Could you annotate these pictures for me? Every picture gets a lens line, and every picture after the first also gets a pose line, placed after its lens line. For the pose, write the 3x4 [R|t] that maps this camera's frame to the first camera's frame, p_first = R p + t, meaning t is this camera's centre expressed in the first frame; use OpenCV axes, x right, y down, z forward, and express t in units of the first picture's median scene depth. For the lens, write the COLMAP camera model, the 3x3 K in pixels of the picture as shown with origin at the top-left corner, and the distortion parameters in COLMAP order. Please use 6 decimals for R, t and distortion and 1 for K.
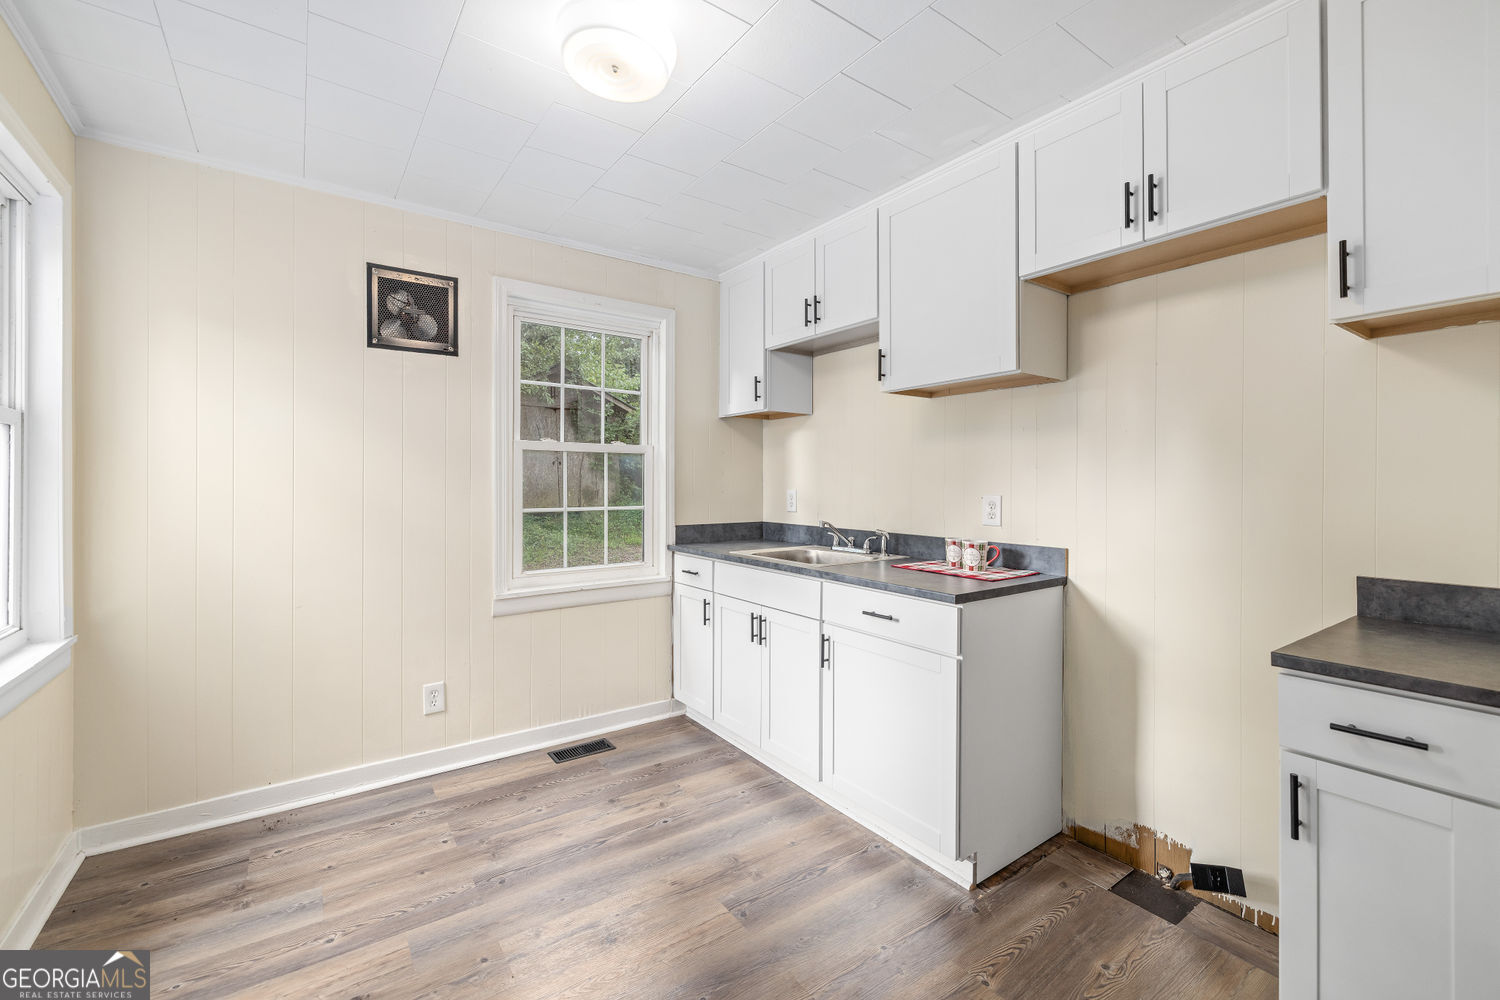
lens RADIAL K [[632.9, 0, 754.0], [0, 632.9, 488.8], [0, 0, 1]] dist [0.000447, 0.000365]
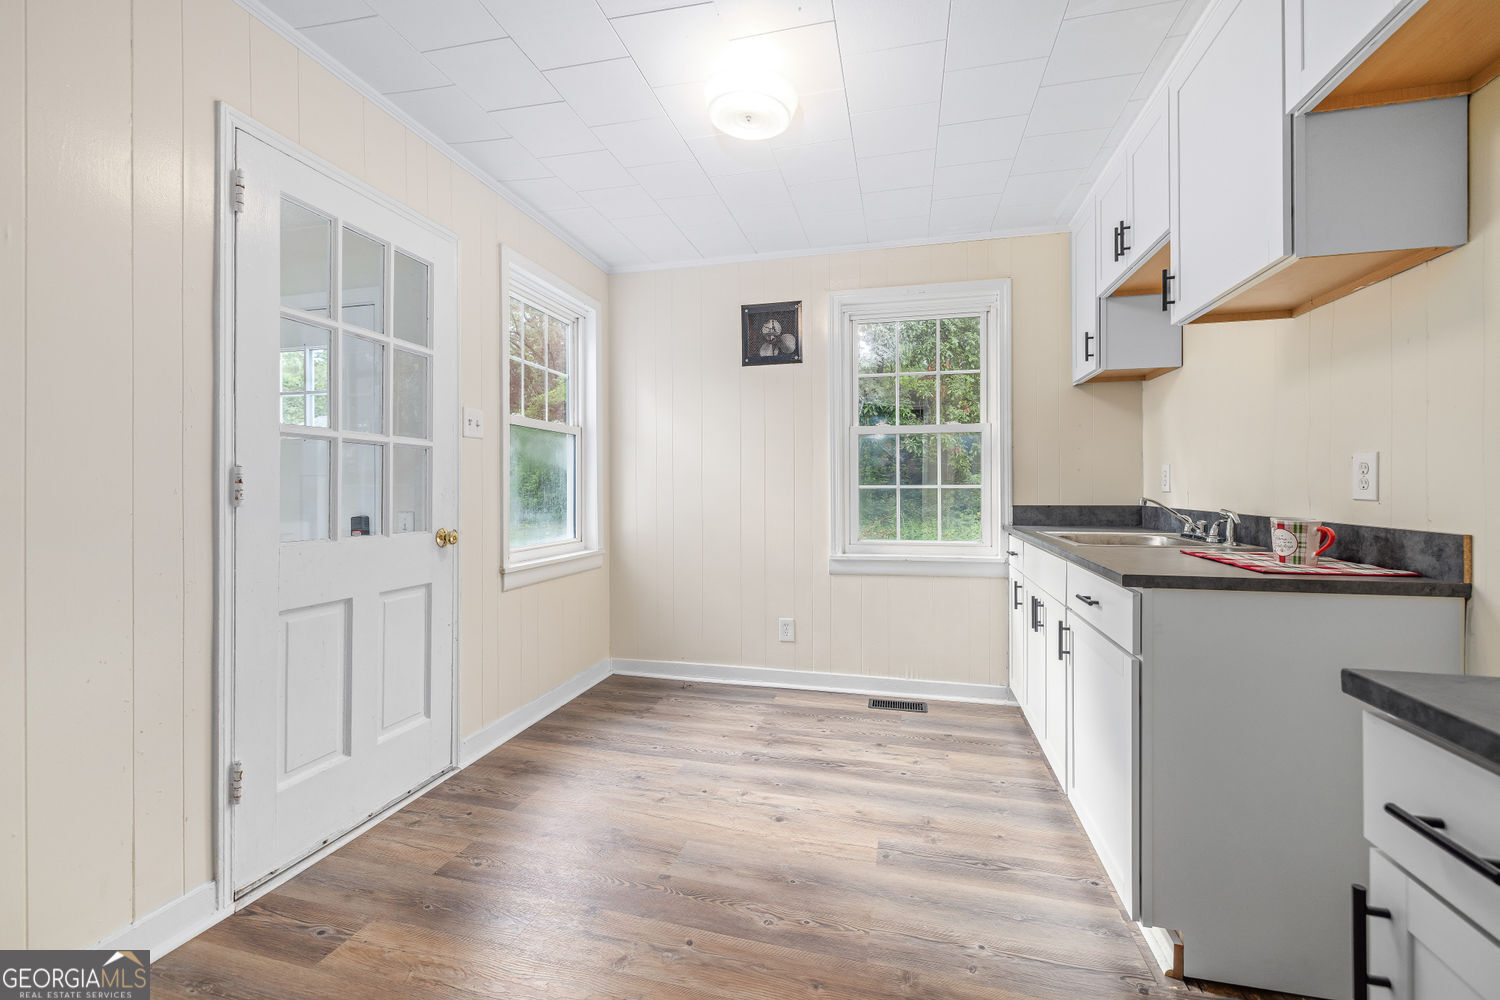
lens RADIAL K [[634.2, 0, 745.4], [0, 634.2, 496.8], [0, 0, 1]] dist [-0.001177, 0.000063]
pose [[0.641063, 0.008334, -0.767443, 0.449550], [-0.002228, 0.999957, 0.008998, 0.048515], [0.767485, -0.004058, 0.641054, 0.107537]]
